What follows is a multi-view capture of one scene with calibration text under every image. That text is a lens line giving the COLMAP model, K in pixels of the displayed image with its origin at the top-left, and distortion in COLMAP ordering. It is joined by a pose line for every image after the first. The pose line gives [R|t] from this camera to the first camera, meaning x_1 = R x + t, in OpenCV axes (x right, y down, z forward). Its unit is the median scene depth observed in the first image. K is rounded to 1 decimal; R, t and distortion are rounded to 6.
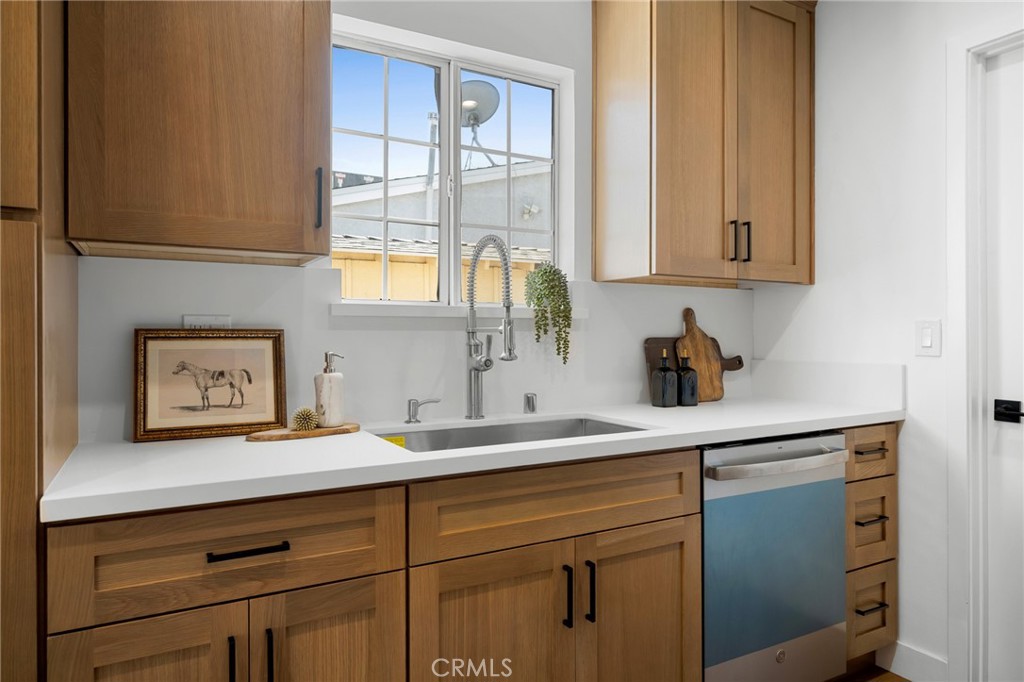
lens RADIAL K [[629.0, 0, 511.8], [0, 629.0, 340.6], [0, 0, 1]] dist [-0.004668, 0.000596]
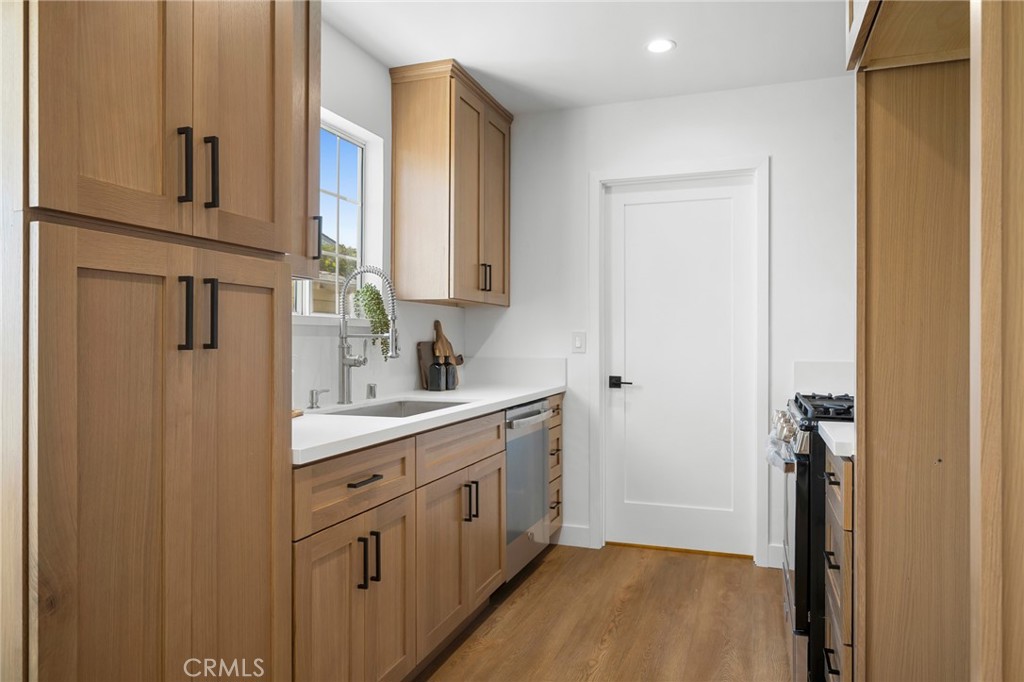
lens RADIAL K [[664.9, 0, 513.0], [0, 664.9, 341.3], [0, 0, 1]] dist [-0.001883, 0.002263]
pose [[0.756795, 0.000967, 0.653651, -0.699029], [0.001810, 0.999992, -0.003575, -0.000277], [-0.653650, 0.003888, 0.756787, -0.271966]]
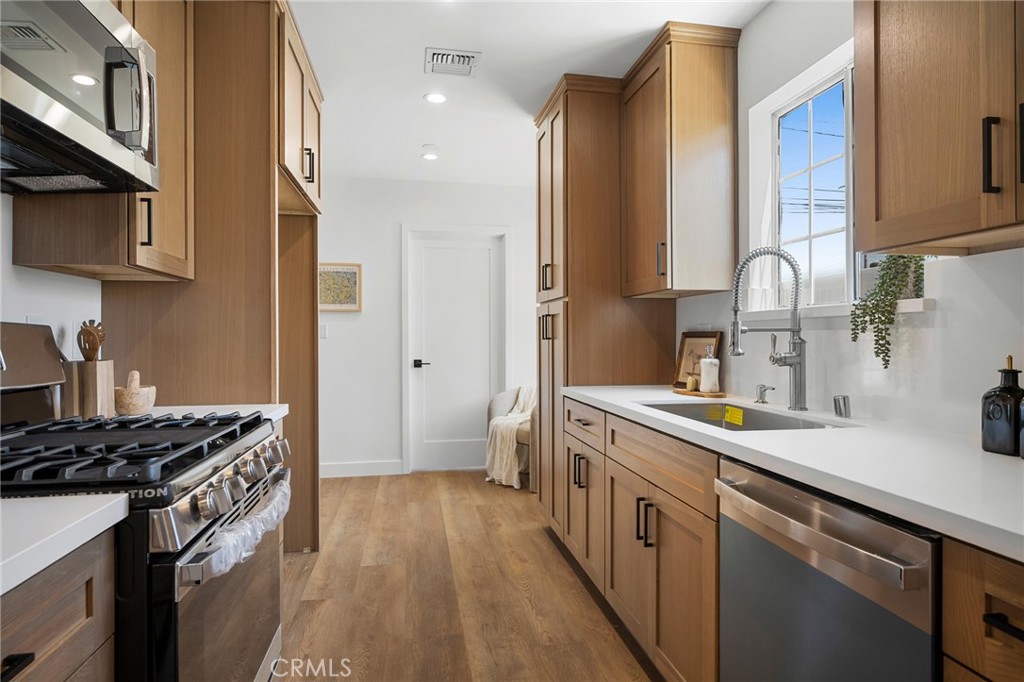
lens RADIAL K [[567.5, 0, 513.9], [0, 567.5, 339.2], [0, 0, 1]] dist [0.000502, -0.000315]
pose [[-0.322502, 0.005065, -0.946555, 1.034307], [-0.004767, 0.999964, 0.006975, -0.004402], [0.946557, 0.006762, -0.322467, 0.845564]]
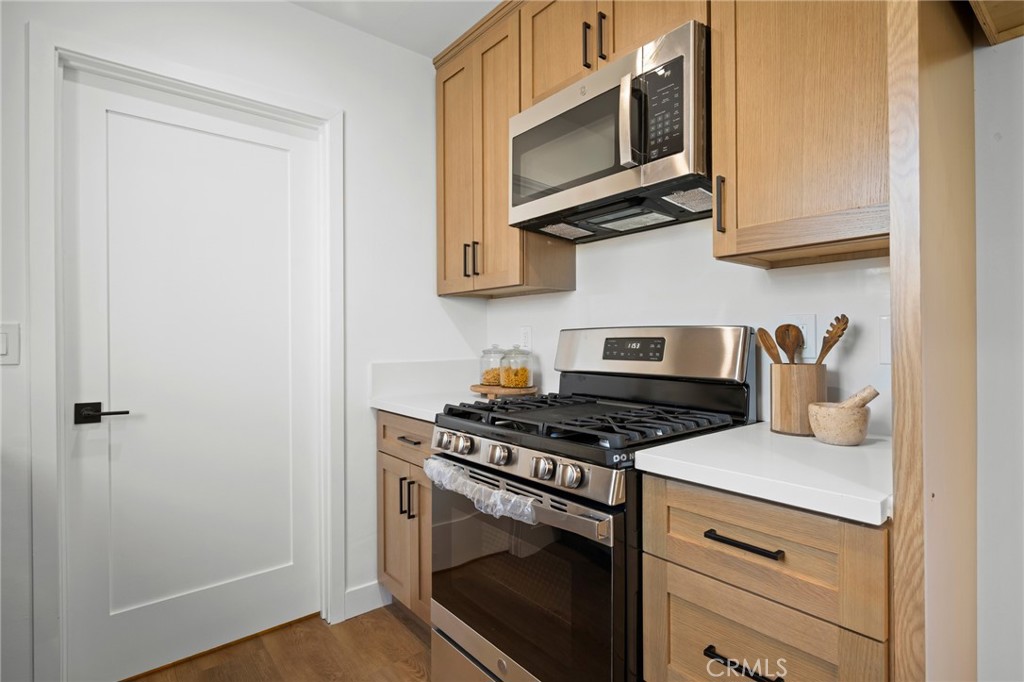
lens RADIAL K [[497.2, 0, 508.5], [0, 497.2, 338.9], [0, 0, 1]] dist [-0.001106, -0.000337]
pose [[-0.179202, 0.003021, 0.983808, -0.154135], [0.012004, 0.999928, -0.000884, -0.002619], [-0.983739, 0.011651, -0.179225, 0.450899]]
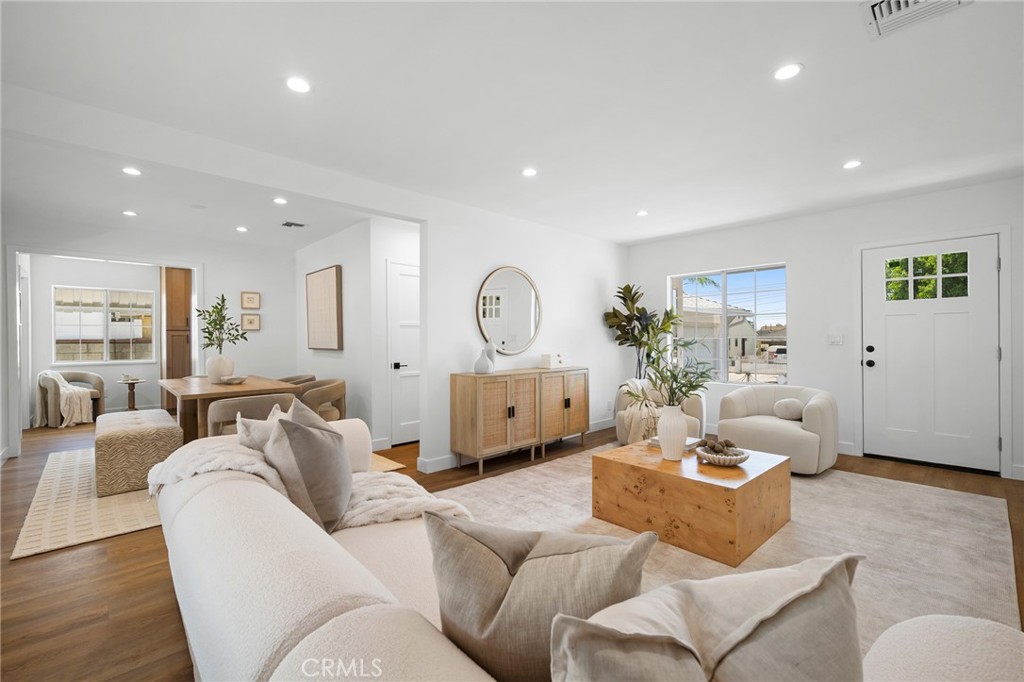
lens RADIAL K [[444.7, 0, 514.6], [0, 444.7, 341.3], [0, 0, 1]] dist [0.003478, 0.000148]
pose [[0.968570, -0.005483, 0.248681, 1.176316], [0.005235, 0.999985, 0.001656, -0.003422], [-0.248686, -0.000302, 0.968584, -3.814546]]
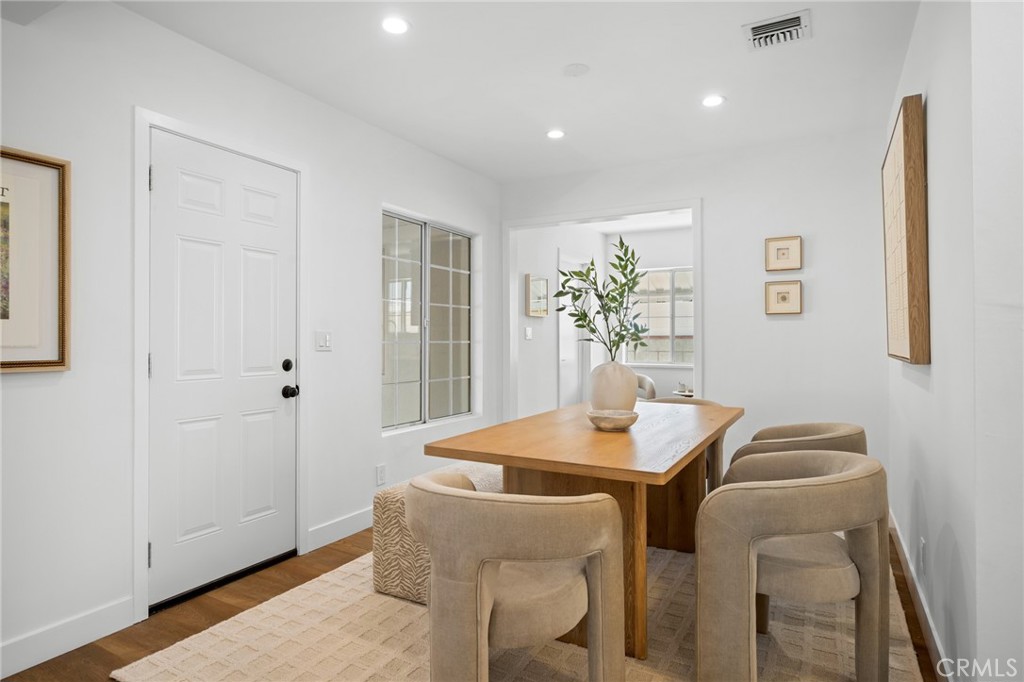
lens RADIAL K [[567.5, 0, 501.6], [0, 567.5, 337.2], [0, 0, 1]] dist [0.000502, -0.000315]
pose [[0.518305, -0.002668, -0.855192, 1.328773], [-0.005249, 0.999966, -0.006301, 0.009904], [0.855180, 0.007754, 0.518274, -2.213695]]
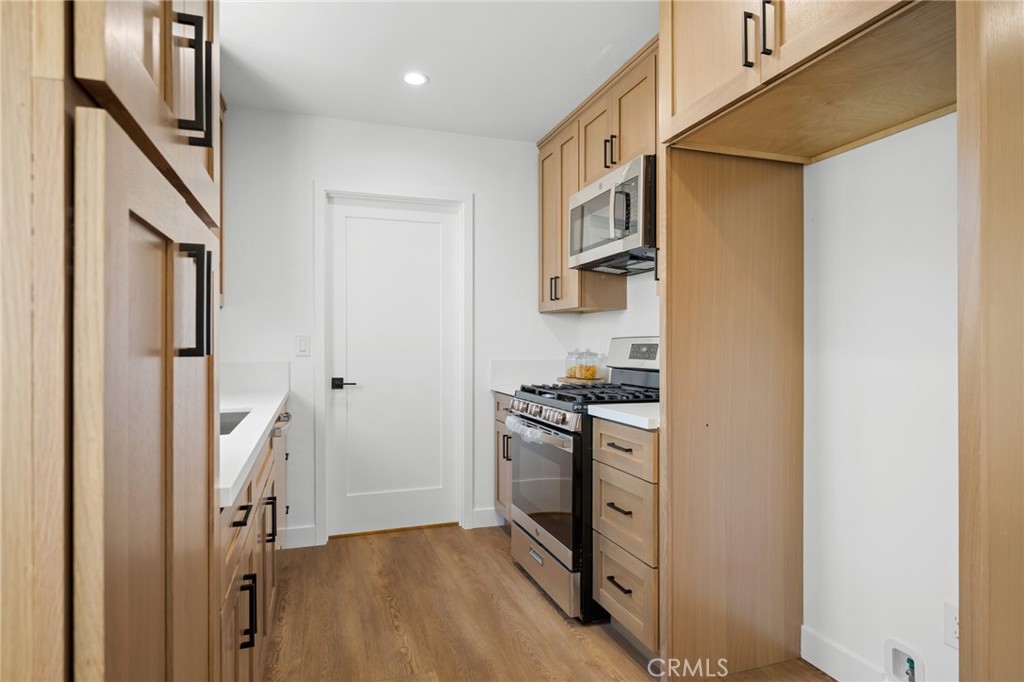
lens RADIAL K [[571.5, 0, 509.6], [0, 571.5, 346.7], [0, 0, 1]] dist [0.000982, -0.000428]
pose [[0.182046, -0.002689, 0.983286, -0.837009], [0.005611, 0.999983, 0.001696, -0.000505], [-0.983274, 0.005208, 0.182058, 0.156849]]
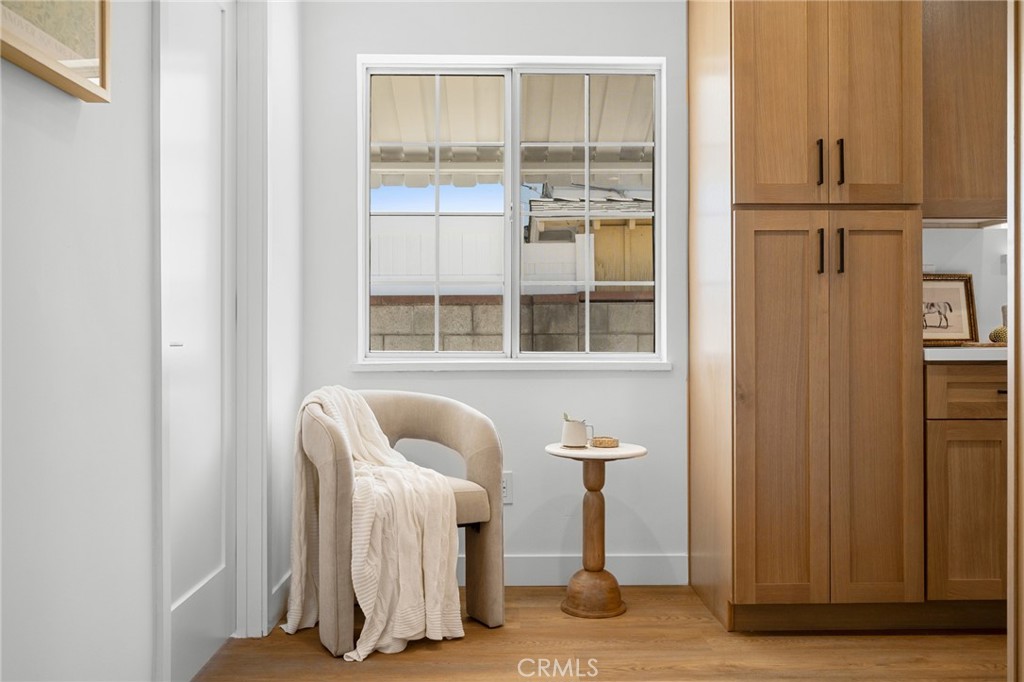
lens RADIAL K [[899.4, 0, 516.3], [0, 899.4, 334.3], [0, 0, 1]] dist [0.014347, 0.003403]
pose [[0.883072, -0.001805, -0.469234, -0.277507], [-0.000195, 0.999991, -0.004213, 0.108155], [0.469238, 0.003811, 0.883064, -1.076237]]
